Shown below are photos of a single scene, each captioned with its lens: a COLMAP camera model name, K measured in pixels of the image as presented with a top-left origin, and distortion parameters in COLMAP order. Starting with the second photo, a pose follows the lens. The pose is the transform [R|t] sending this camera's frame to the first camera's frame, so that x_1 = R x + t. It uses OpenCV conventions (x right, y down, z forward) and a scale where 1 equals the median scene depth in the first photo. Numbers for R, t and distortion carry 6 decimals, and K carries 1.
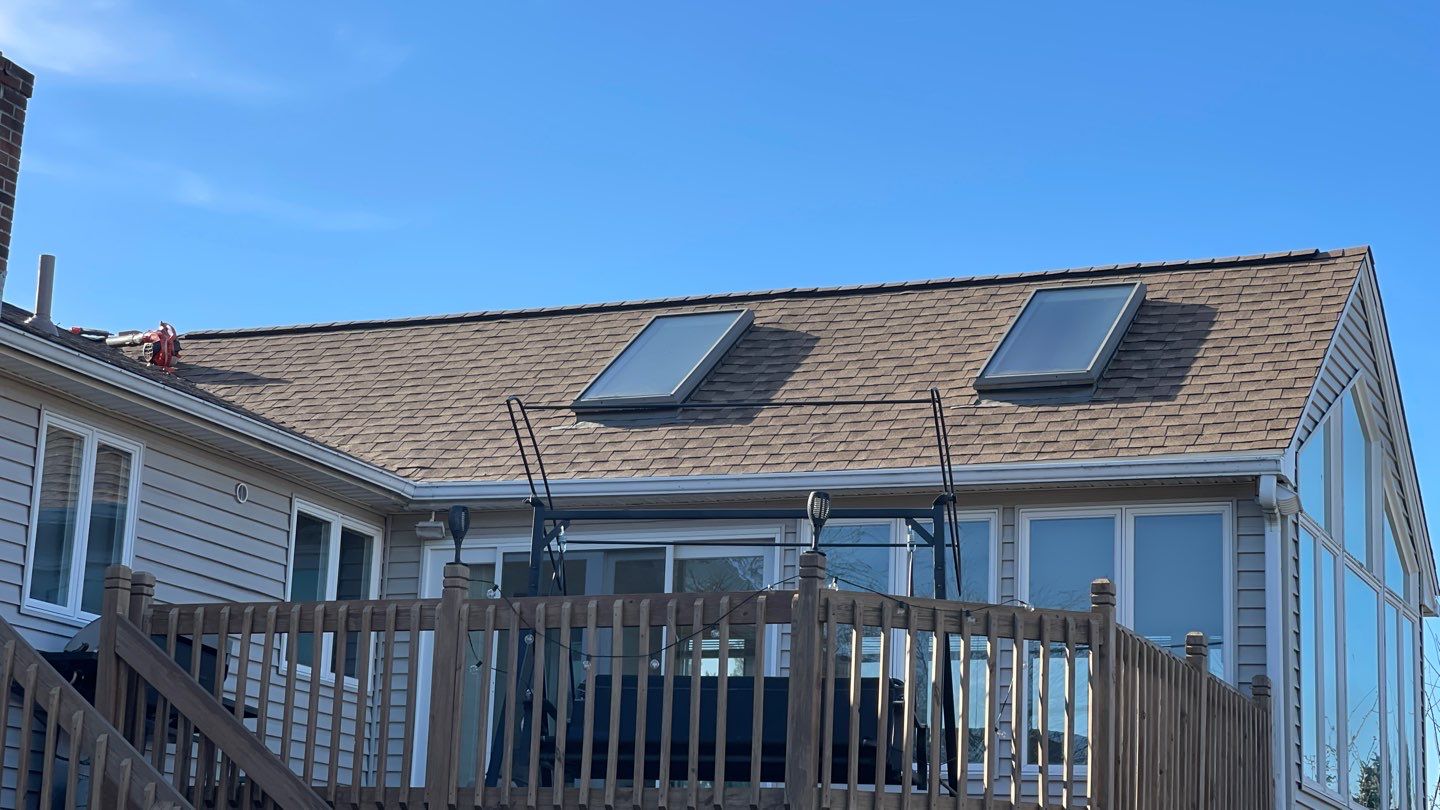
lens RADIAL K [[2656.1, 0, 720.0], [0, 2656.1, 405.0], [0, 0, 1]] dist [0.140498, 0.280196]
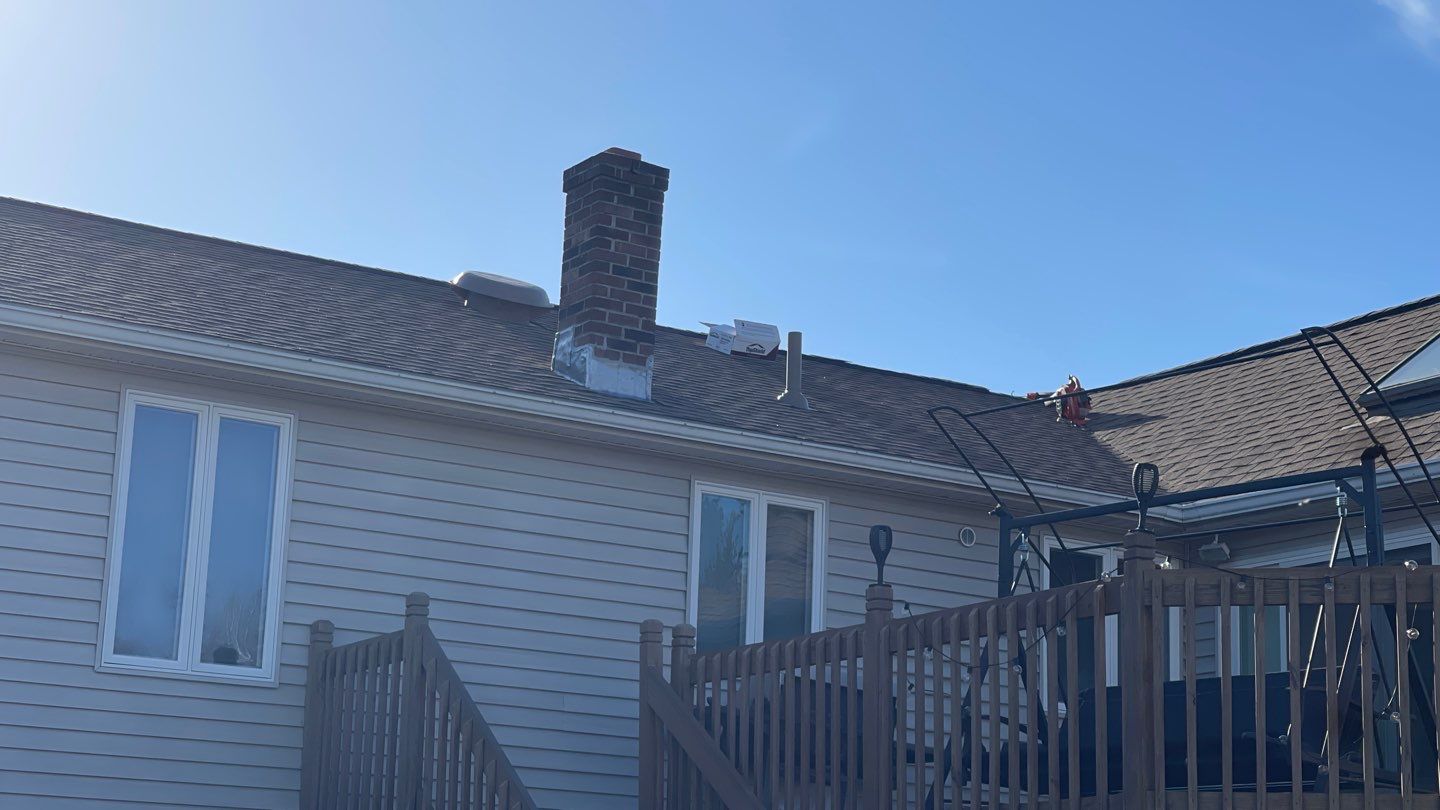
lens RADIAL K [[2656.1, 0, 720.0], [0, 2656.1, 405.0], [0, 0, 1]] dist [0.140498, 0.280196]
pose [[0.830985, -0.144260, -0.537265, 0.313738], [0.128723, 0.989443, -0.066577, 0.042403], [0.541198, -0.013834, 0.840782, 0.126075]]
